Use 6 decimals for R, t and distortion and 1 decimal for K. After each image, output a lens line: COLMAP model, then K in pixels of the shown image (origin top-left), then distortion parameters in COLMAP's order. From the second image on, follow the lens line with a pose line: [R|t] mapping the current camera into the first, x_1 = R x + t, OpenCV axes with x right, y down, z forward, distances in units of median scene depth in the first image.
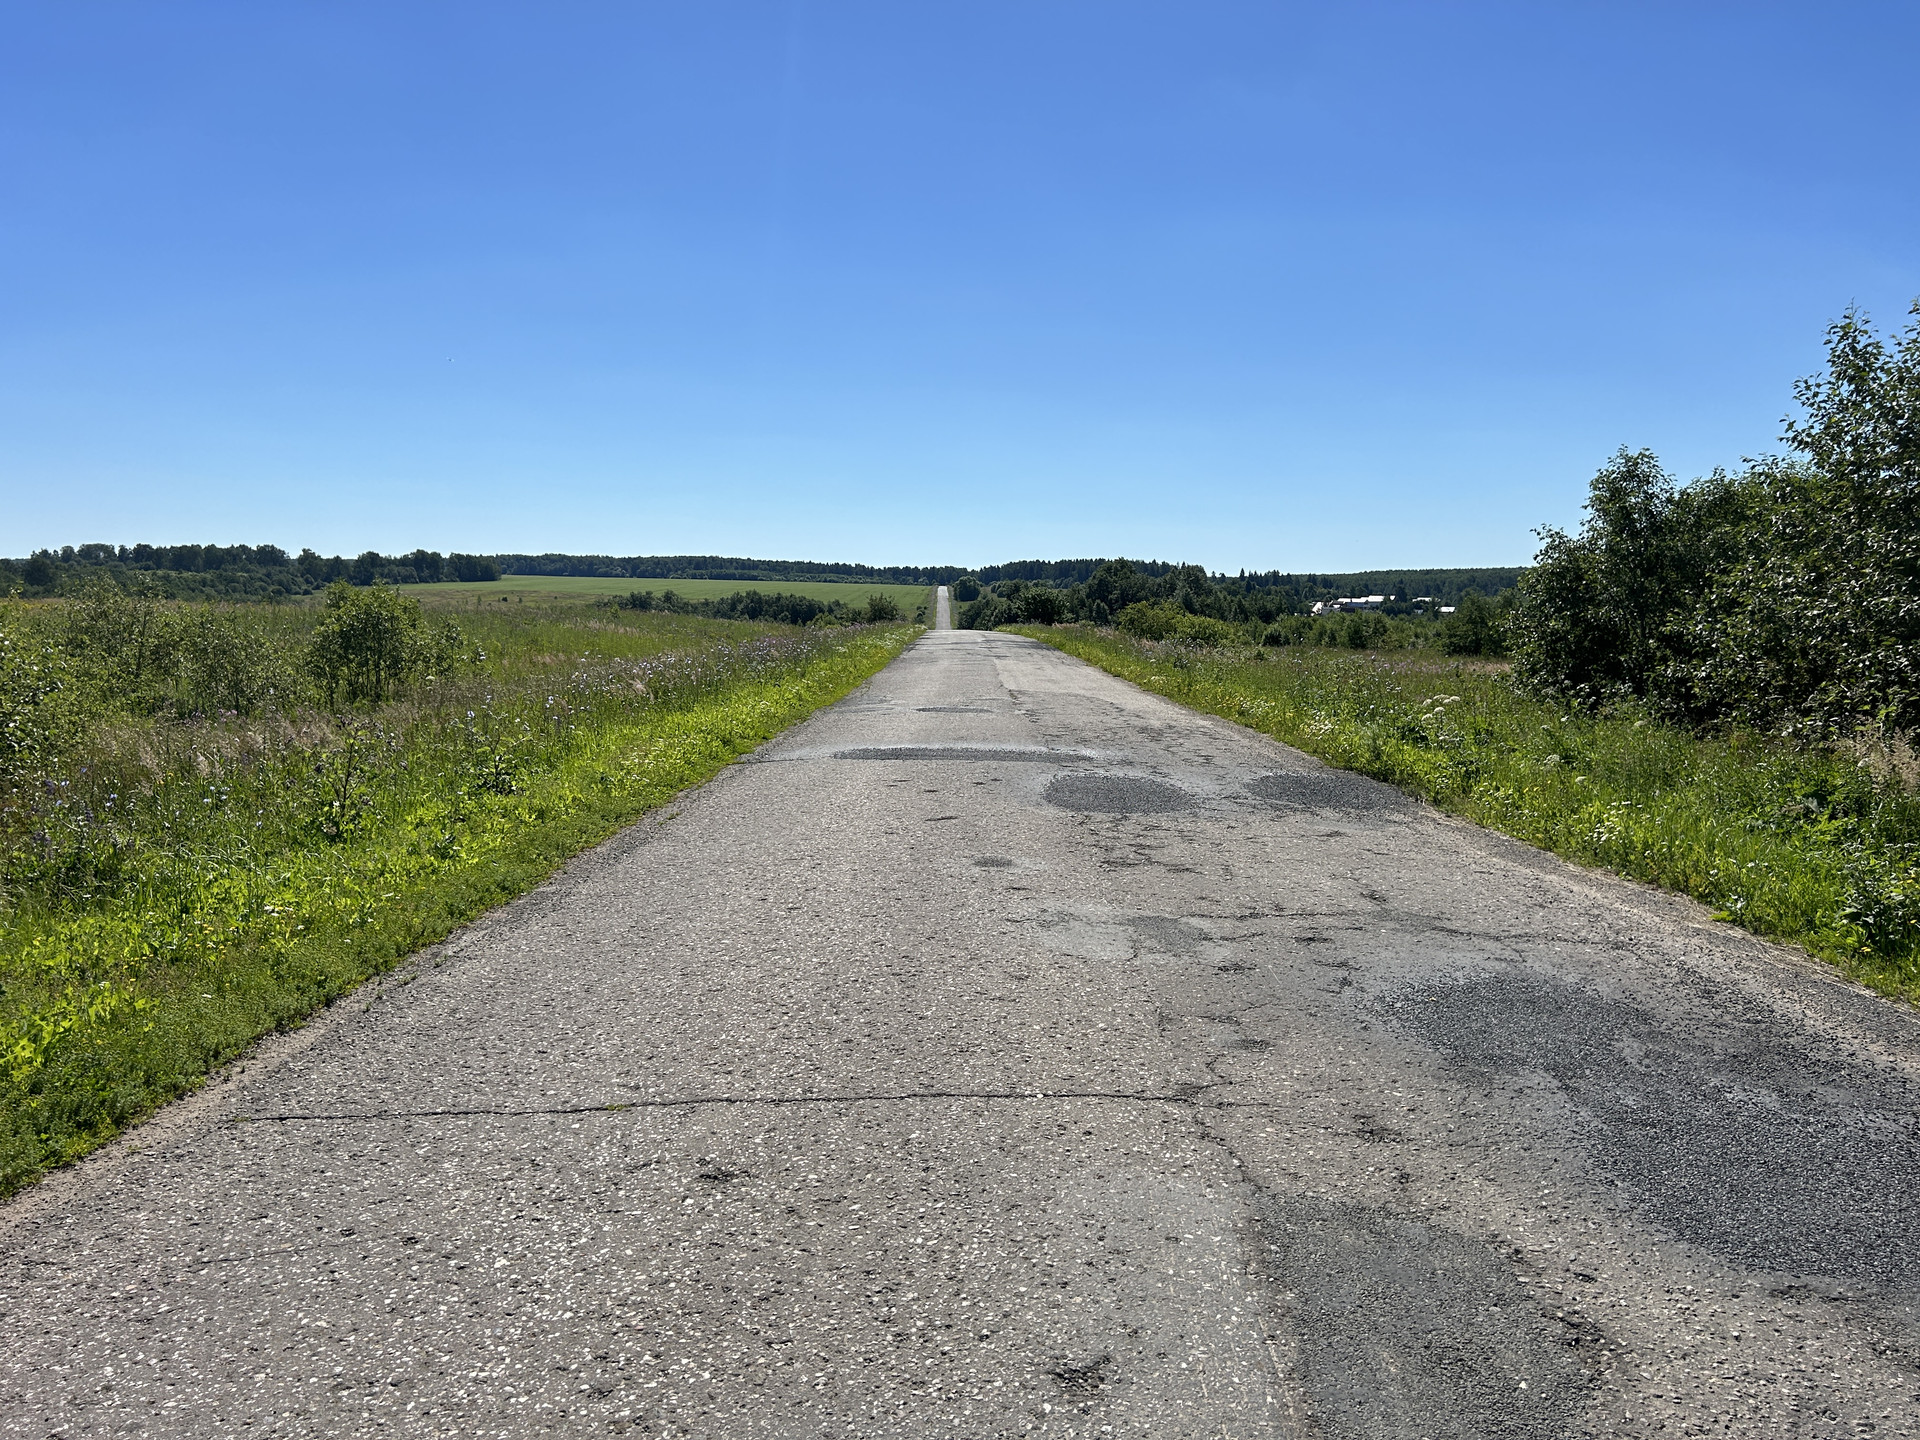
lens RADIAL K [[1440.4, 0, 941.4], [0, 1440.4, 704.3], [0, 0, 1]] dist [0.047543, -0.036823]
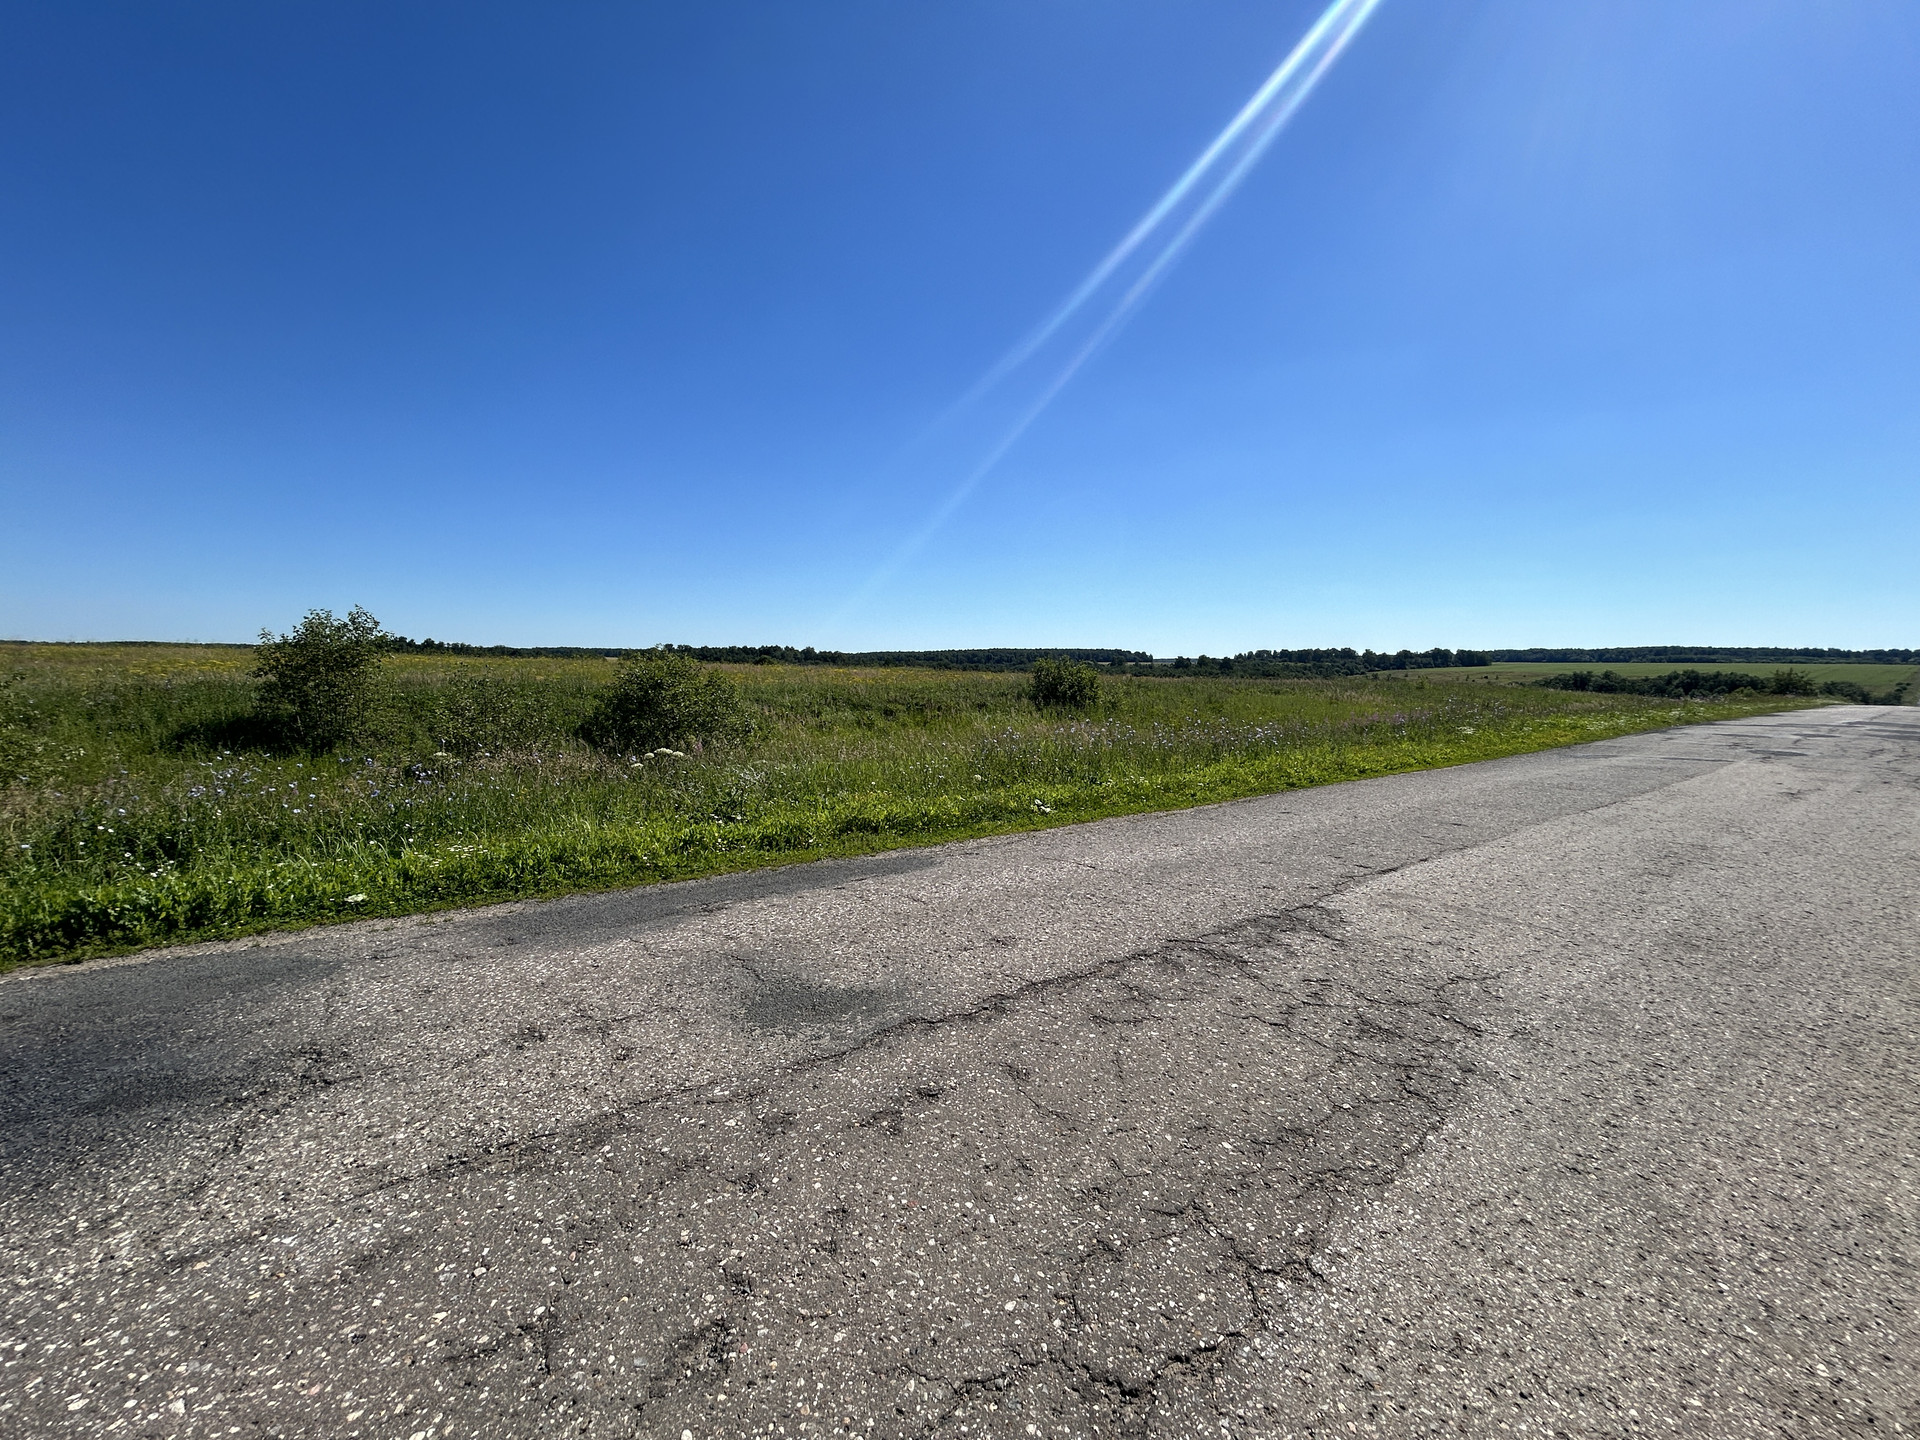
lens RADIAL K [[768.7, 0, 953.4], [0, 768.7, 734.7], [0, 0, 1]] dist [-0.001968, 0.000830]
pose [[0.611123, 0.060144, -0.789248, 0.178850], [-0.058575, 0.997811, 0.030682, -0.047199], [0.789365, 0.027480, 0.613308, 0.772104]]
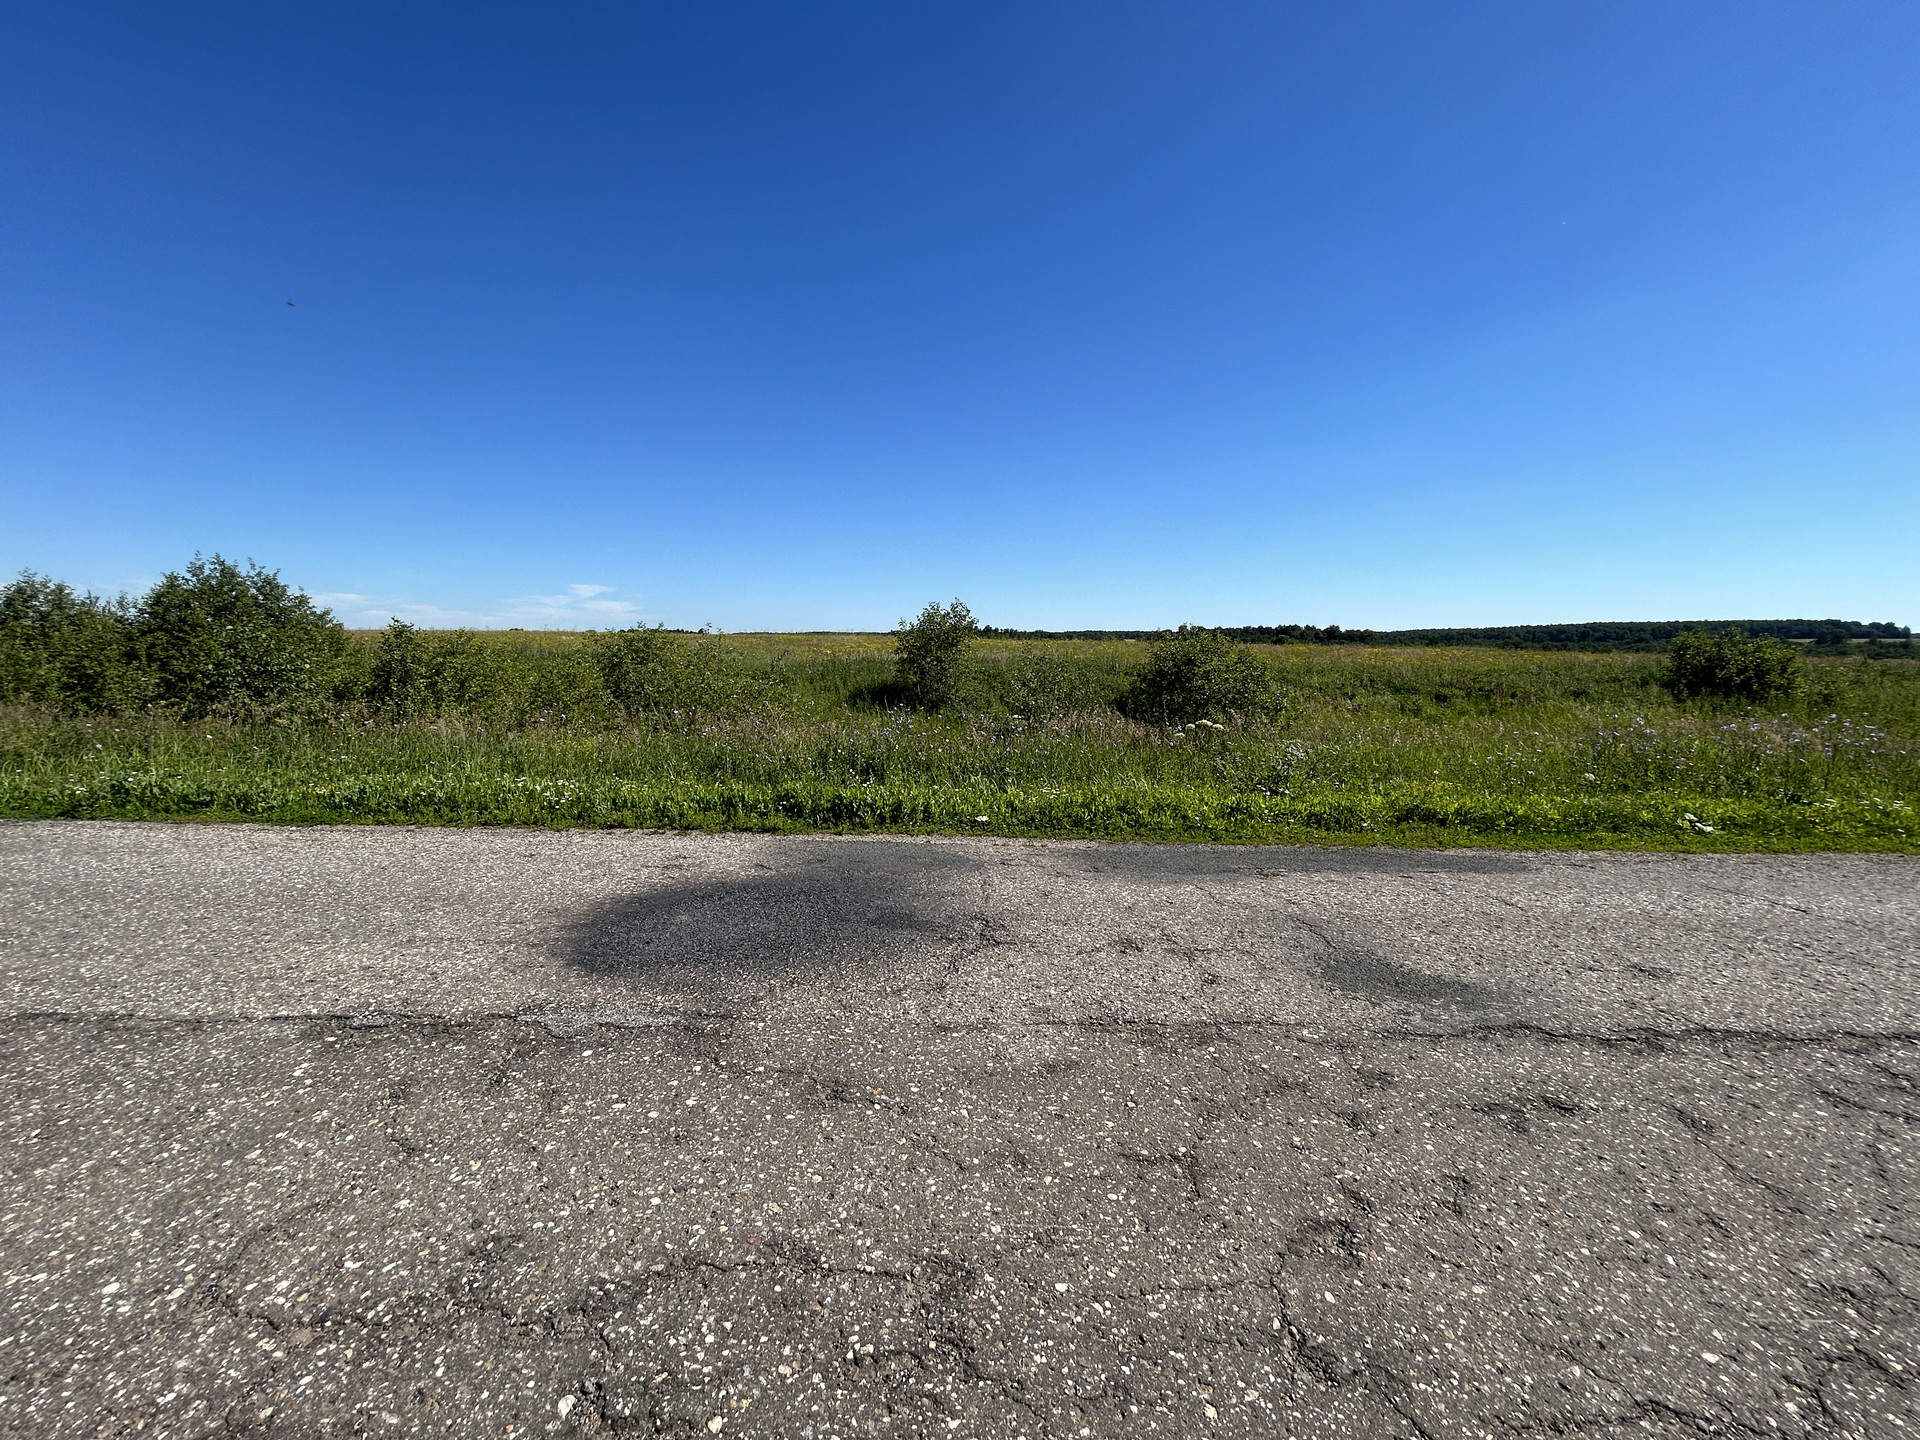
lens RADIAL K [[768.7, 0, 955.1], [0, 768.7, 719.0], [0, 0, 1]] dist [-0.001968, 0.000830]
pose [[0.018861, 0.081421, -0.996501, 0.185611], [-0.077457, 0.993802, 0.079734, -0.042849], [0.996817, 0.075682, 0.025051, 0.753825]]
